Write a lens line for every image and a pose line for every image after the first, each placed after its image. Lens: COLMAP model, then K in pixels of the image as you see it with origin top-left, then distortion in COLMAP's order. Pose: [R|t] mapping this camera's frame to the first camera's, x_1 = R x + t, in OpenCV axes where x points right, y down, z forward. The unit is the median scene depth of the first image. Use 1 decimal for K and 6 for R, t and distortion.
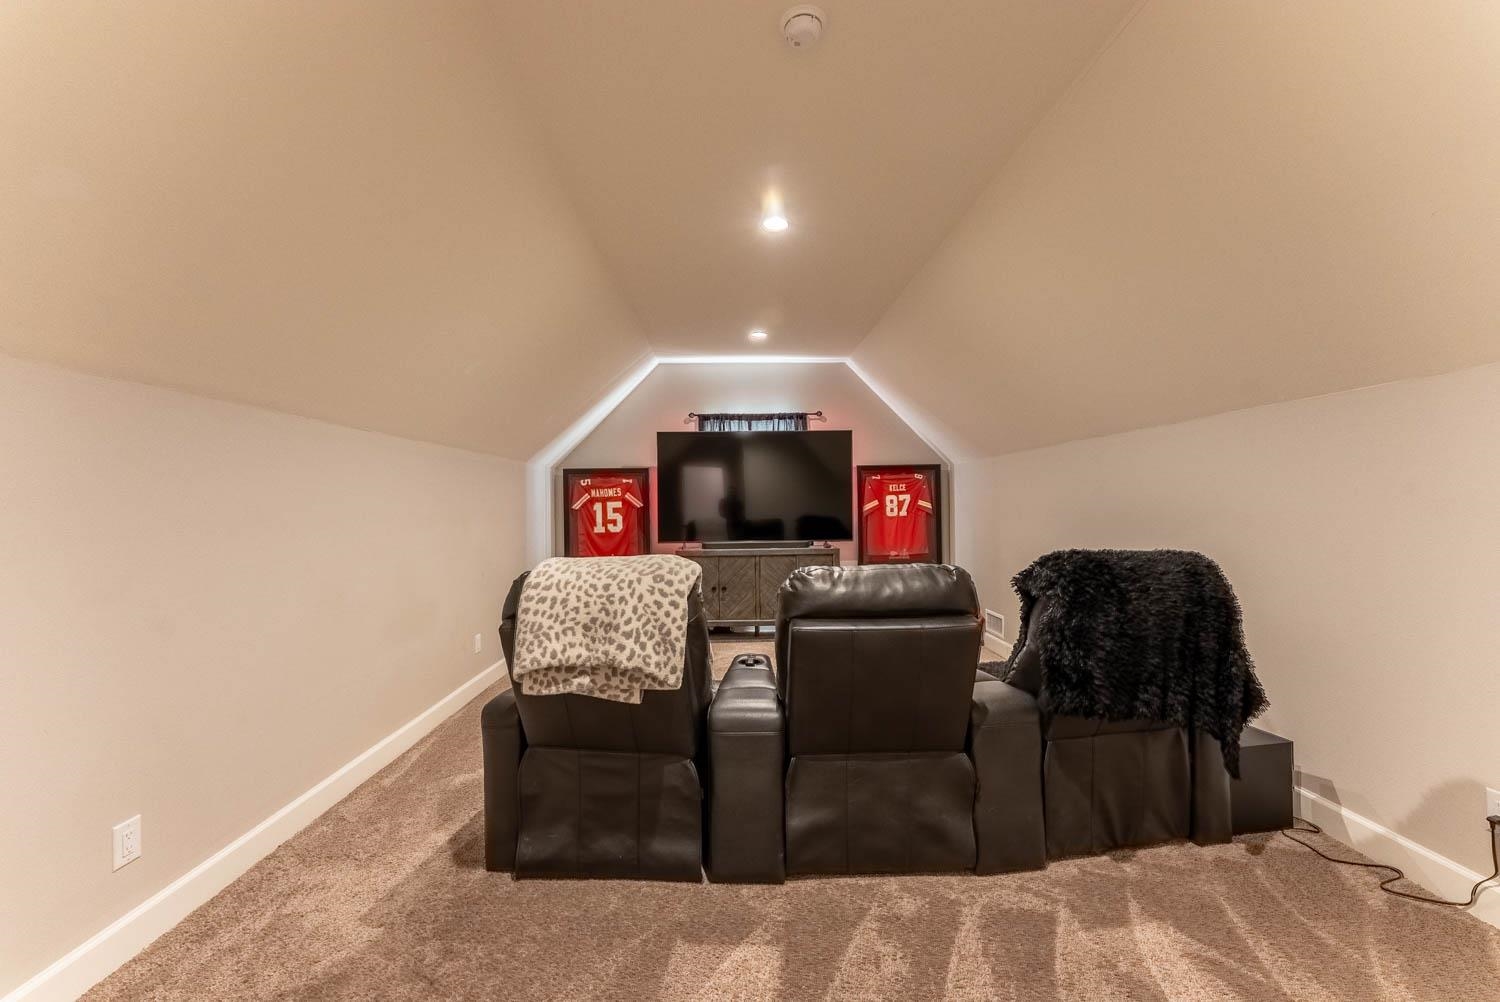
lens RADIAL K [[608.1, 0, 744.0], [0, 608.1, 498.2], [0, 0, 1]] dist [0.001021, 0.000197]
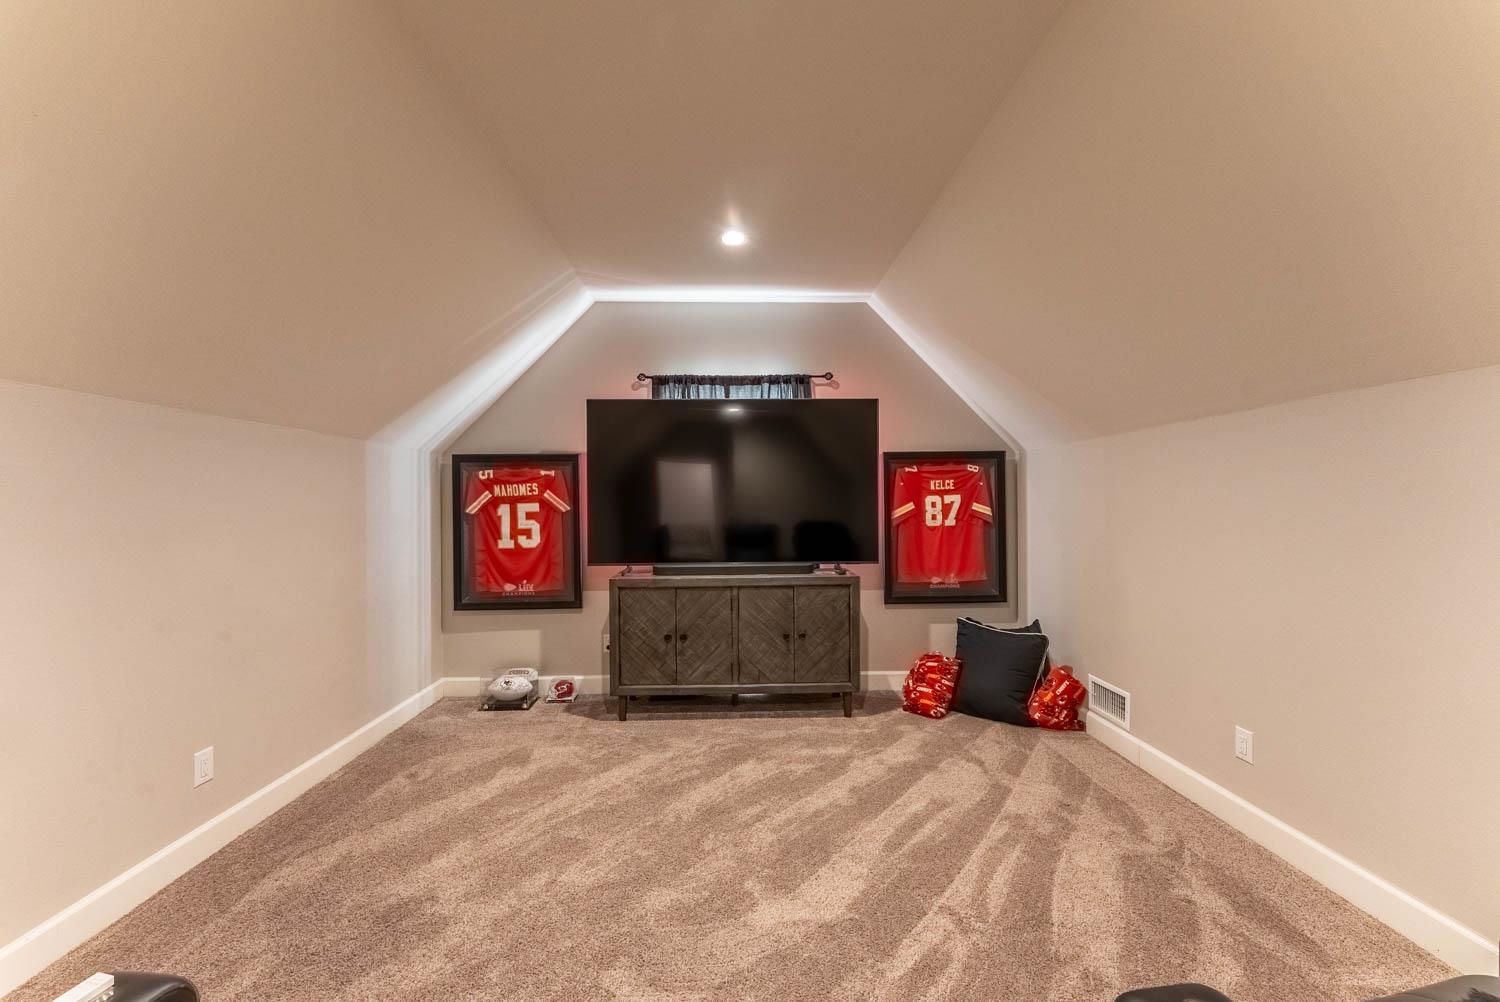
lens RADIAL K [[608.1, 0, 752.6], [0, 608.1, 503.0], [0, 0, 1]] dist [0.001021, 0.000197]
pose [[0.999902, 0.004586, 0.013241, 0.029580], [-0.004731, 0.999929, 0.010955, -0.003104], [-0.013190, -0.011016, 0.999852, 0.316719]]
